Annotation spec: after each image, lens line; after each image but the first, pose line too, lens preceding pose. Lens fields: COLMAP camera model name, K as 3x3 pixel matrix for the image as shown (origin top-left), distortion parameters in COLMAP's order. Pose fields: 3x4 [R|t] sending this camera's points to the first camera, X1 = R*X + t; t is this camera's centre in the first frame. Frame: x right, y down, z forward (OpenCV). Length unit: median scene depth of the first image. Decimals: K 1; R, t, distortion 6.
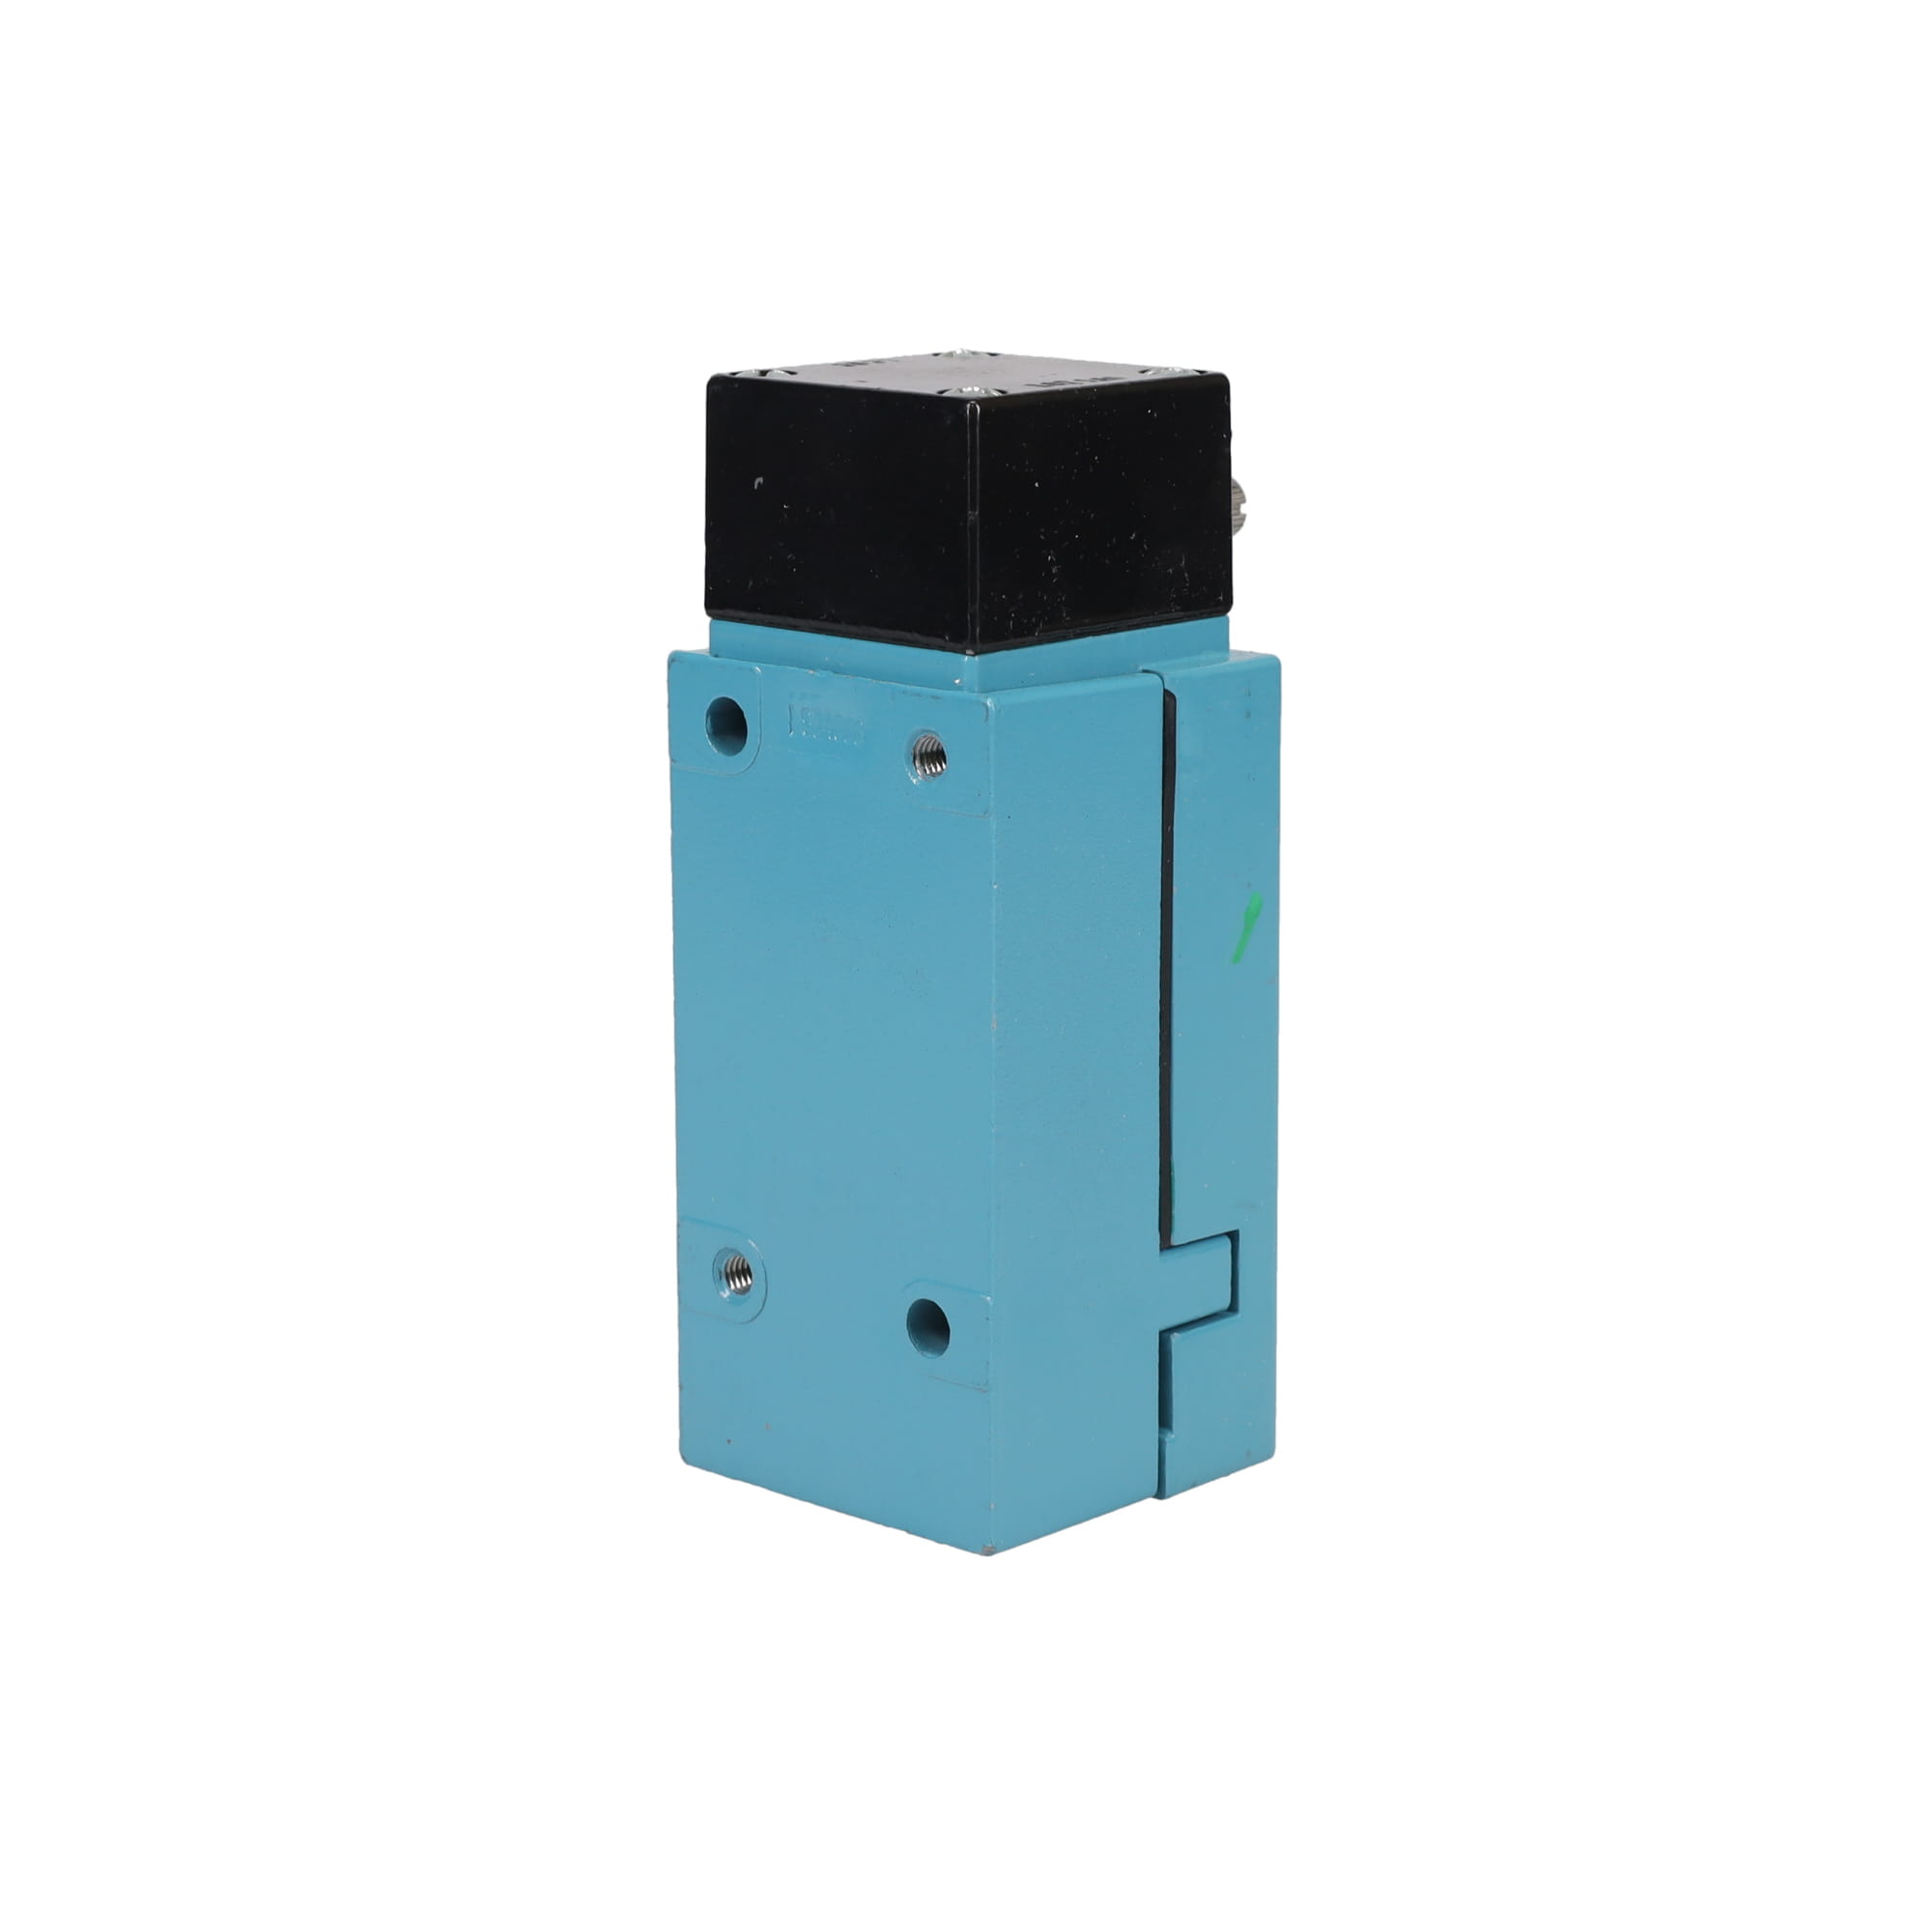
lens RADIAL K [[4966.3, 0, 966.0], [0, 4966.3, 966.0], [0, 0, 1]] dist [-0.027672, -0.133270]
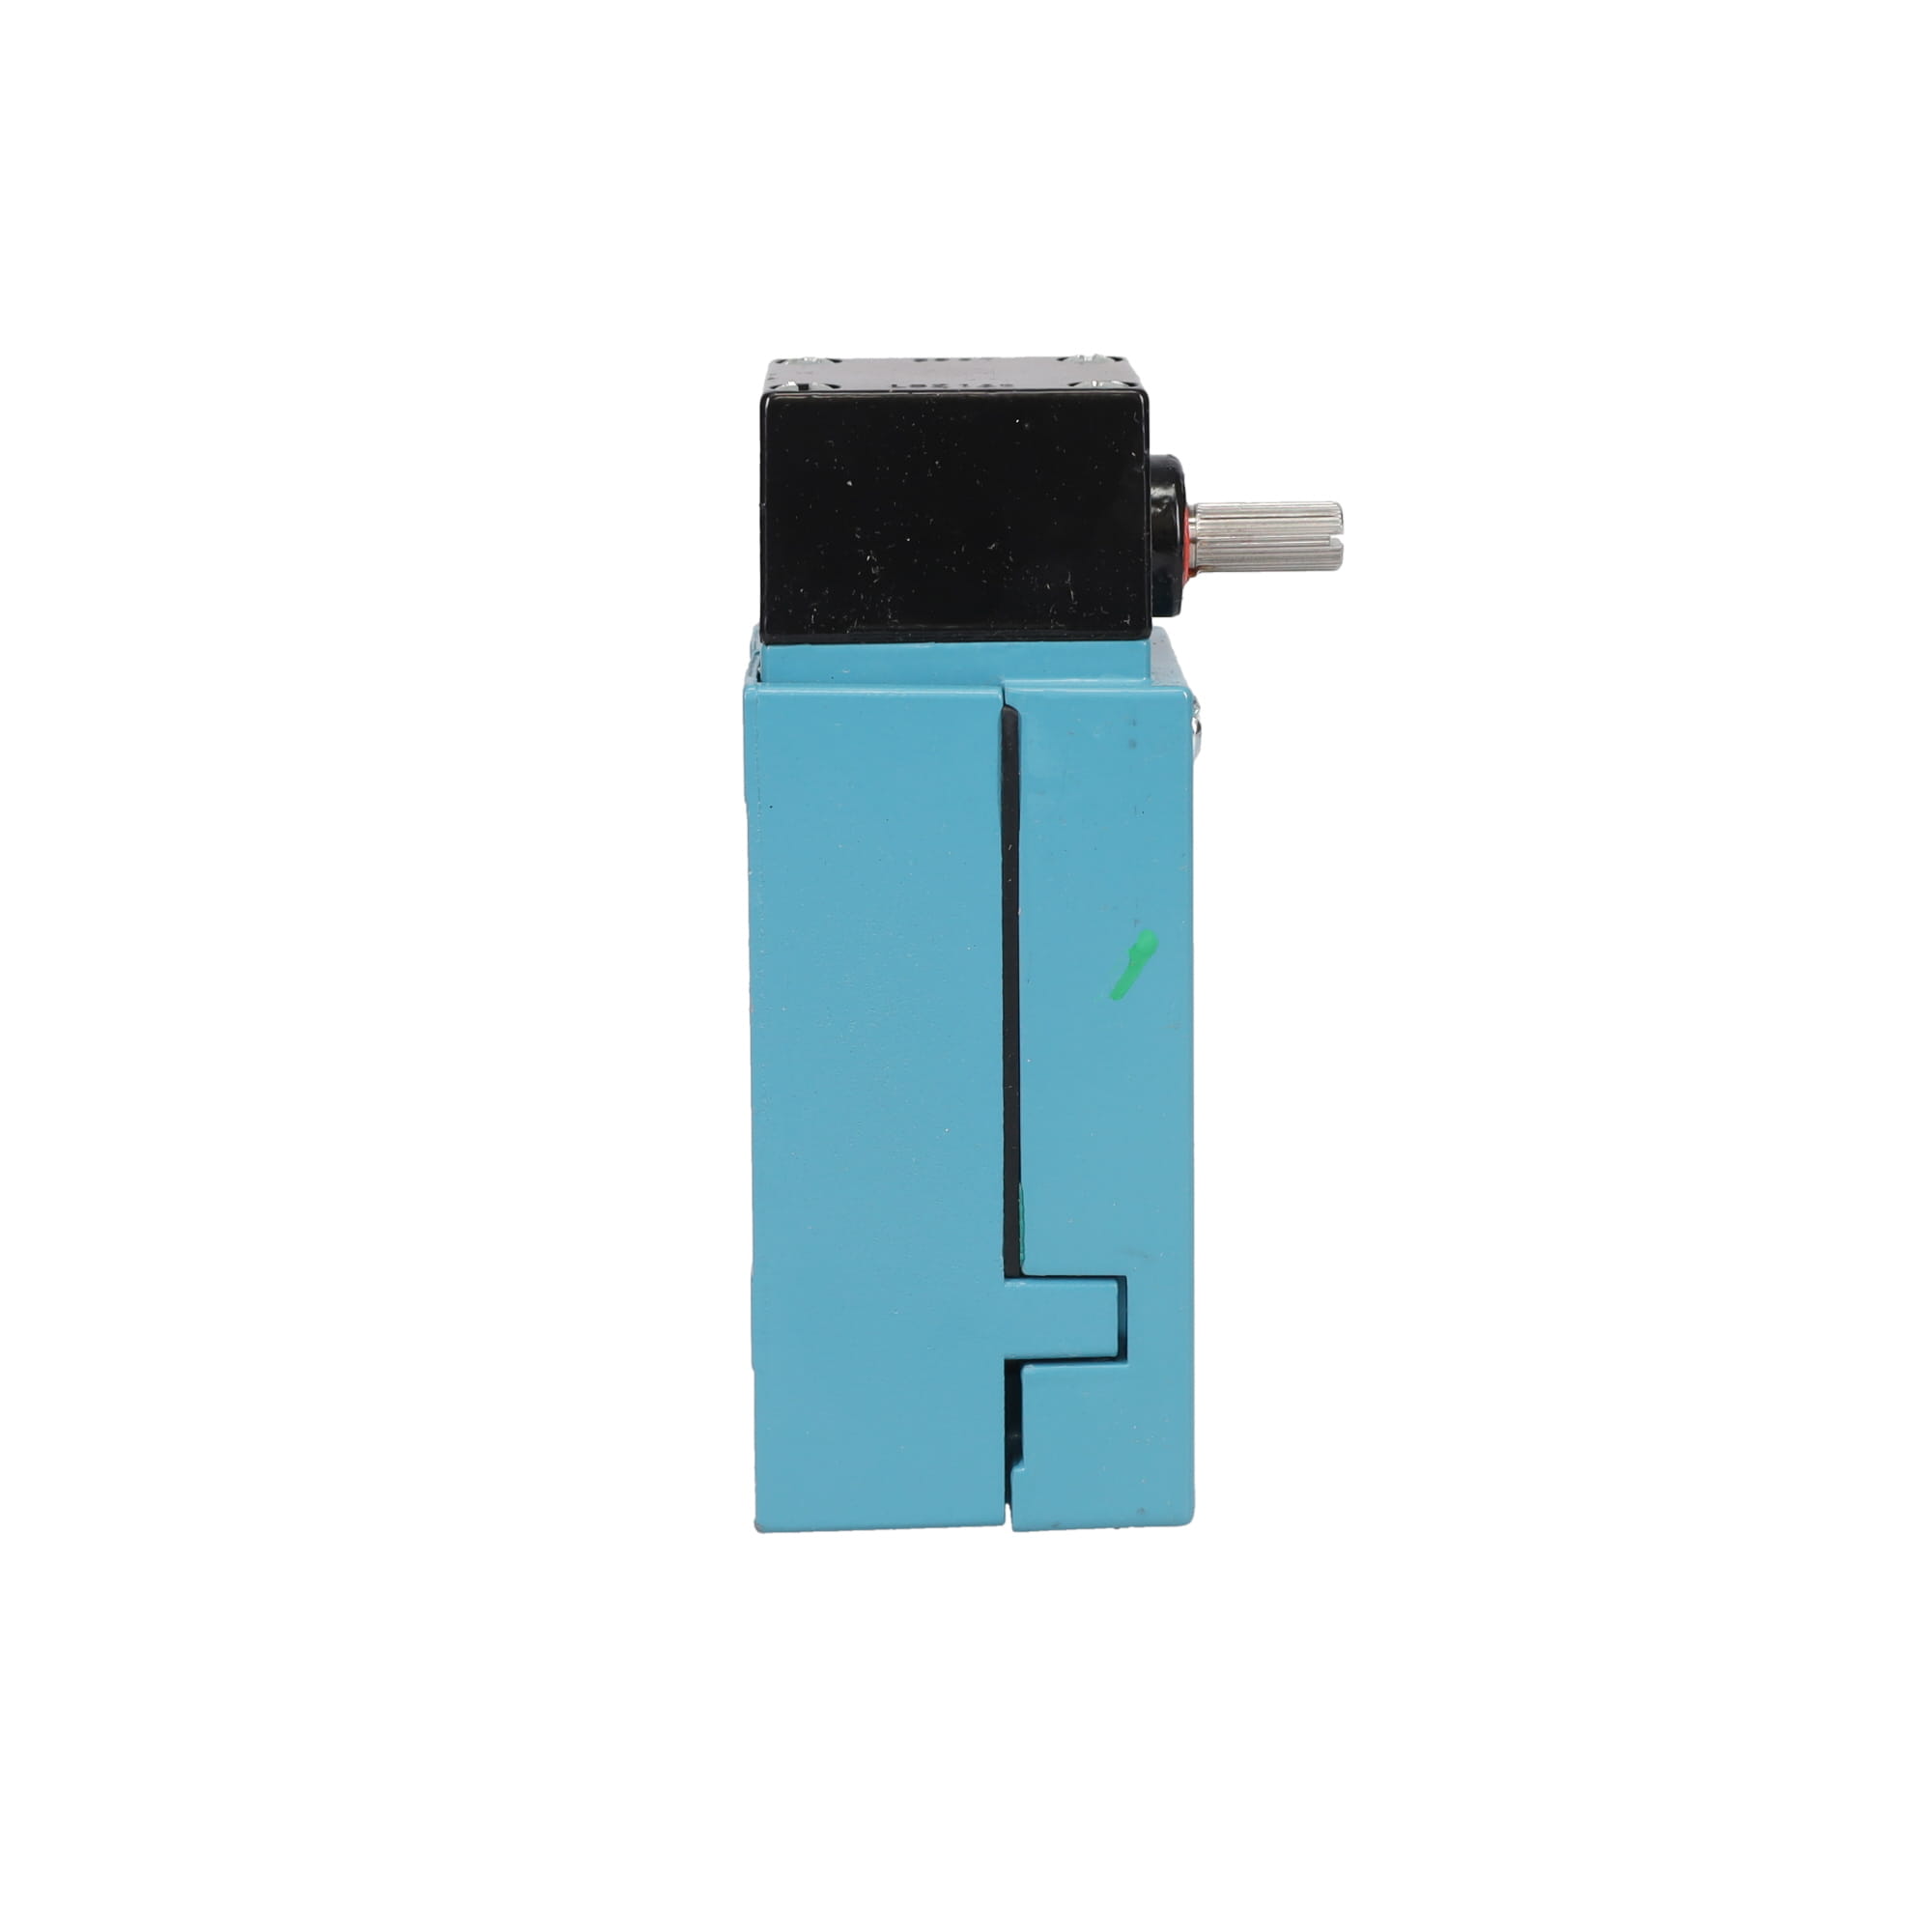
lens RADIAL K [[4966.3, 0, 966.0], [0, 4966.3, 966.0], [0, 0, 1]] dist [-0.027672, -0.133270]
pose [[0.720056, 0.141870, -0.679259, 0.701030], [-0.143553, 0.988157, 0.054211, -0.056112], [0.678905, 0.058475, 0.731894, 0.275579]]
